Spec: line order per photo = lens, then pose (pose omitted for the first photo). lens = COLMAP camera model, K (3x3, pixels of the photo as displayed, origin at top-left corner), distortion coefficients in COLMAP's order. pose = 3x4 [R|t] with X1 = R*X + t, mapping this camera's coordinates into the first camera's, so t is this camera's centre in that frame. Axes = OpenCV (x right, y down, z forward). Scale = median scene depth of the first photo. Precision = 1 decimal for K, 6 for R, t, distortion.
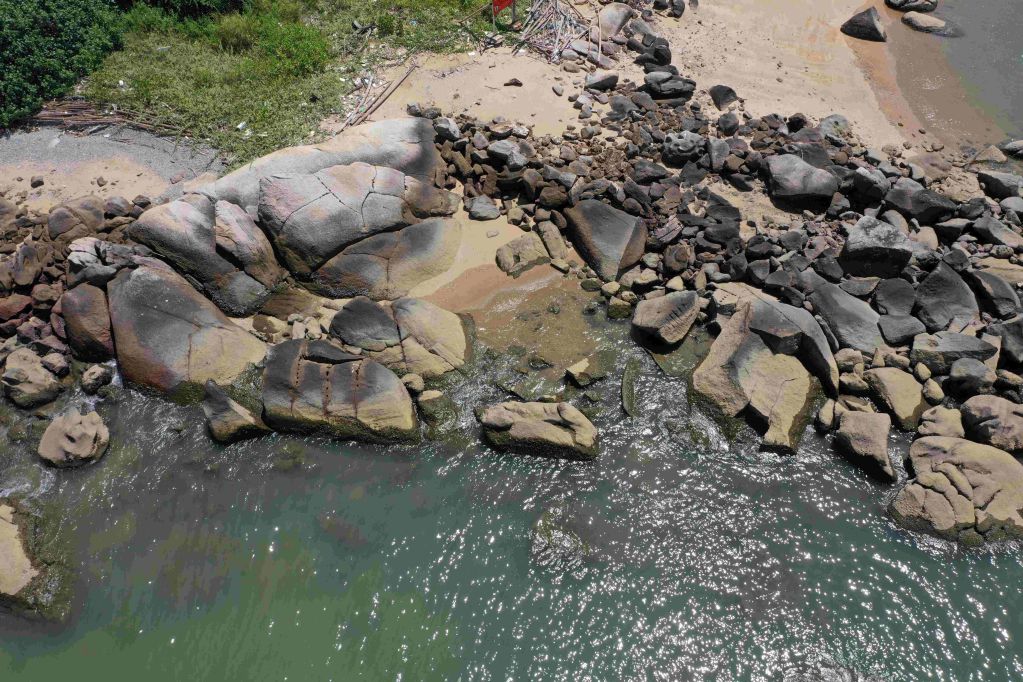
lens RADIAL K [[811.6, 0, 511.5], [0, 811.6, 341.0], [0, 0, 1]] dist [-0.002952, 0.000252]
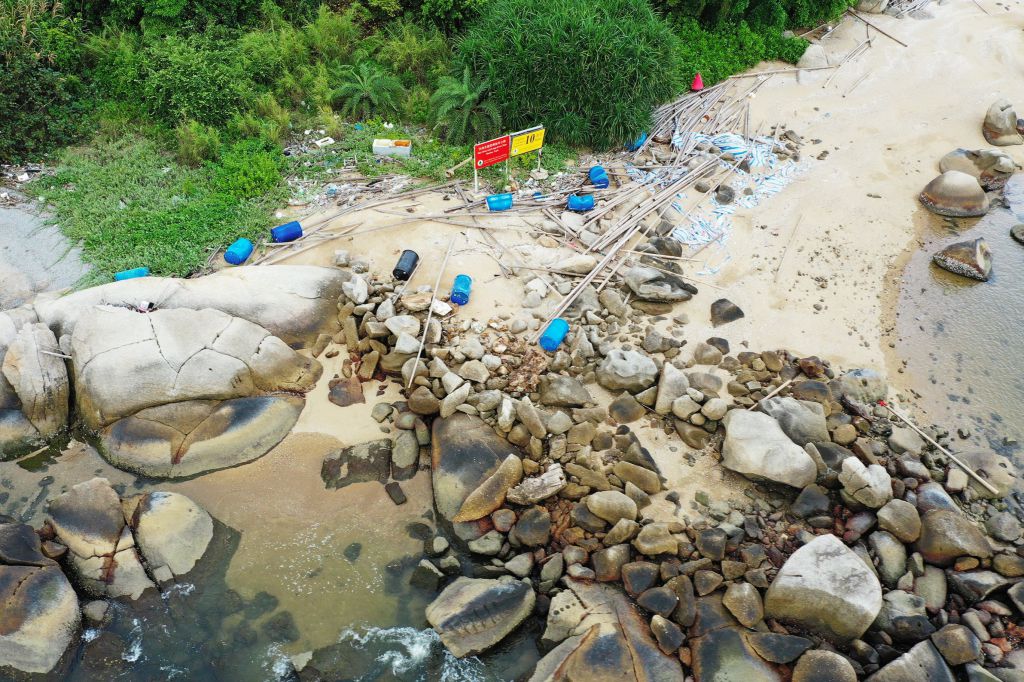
lens RADIAL K [[815.3, 0, 512.0], [0, 815.3, 341.0], [0, 0, 1]] dist [-0.026809, -0.002075]
pose [[0.949954, 0.200032, -0.239945, 0.298480], [-0.237345, 0.961567, -0.138043, -0.143992], [0.203110, 0.188084, 0.960922, 0.266754]]
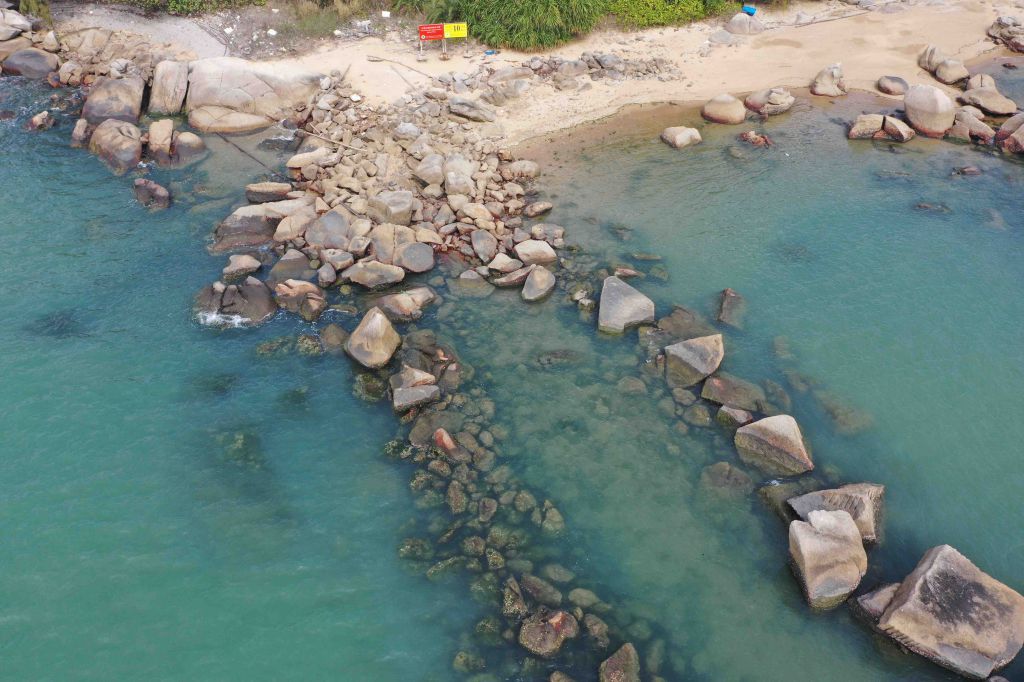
lens RADIAL K [[812.4, 0, 512.0], [0, 812.4, 341.0], [0, 0, 1]] dist [-0.002952, 0.000252]
pose [[0.724822, 0.436068, -0.533365, 1.330829], [-0.511446, 0.859283, 0.007496, -0.030003], [0.461580, 0.267354, 0.845852, -0.039353]]
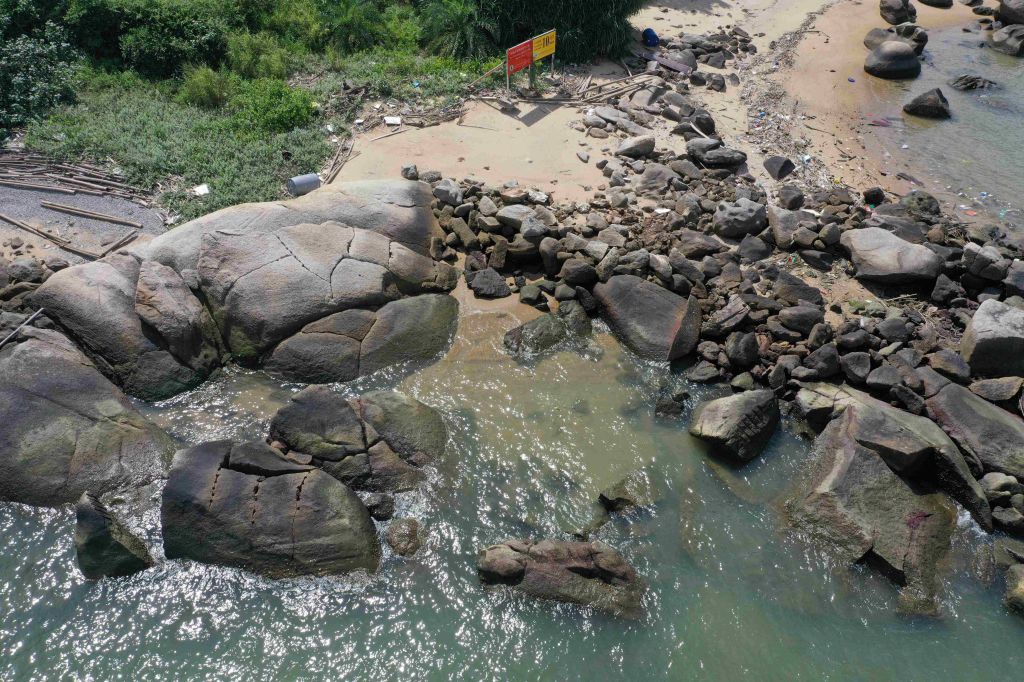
lens RADIAL K [[802.8, 0, 508.6], [0, 802.8, 344.5], [0, 0, 1]] dist [-0.025139, 0.000945]
pose [[0.999635, 0.023120, -0.013957, -0.003490], [-0.025052, 0.986875, -0.159534, 0.017129], [0.010085, 0.159825, 0.987094, 0.245781]]
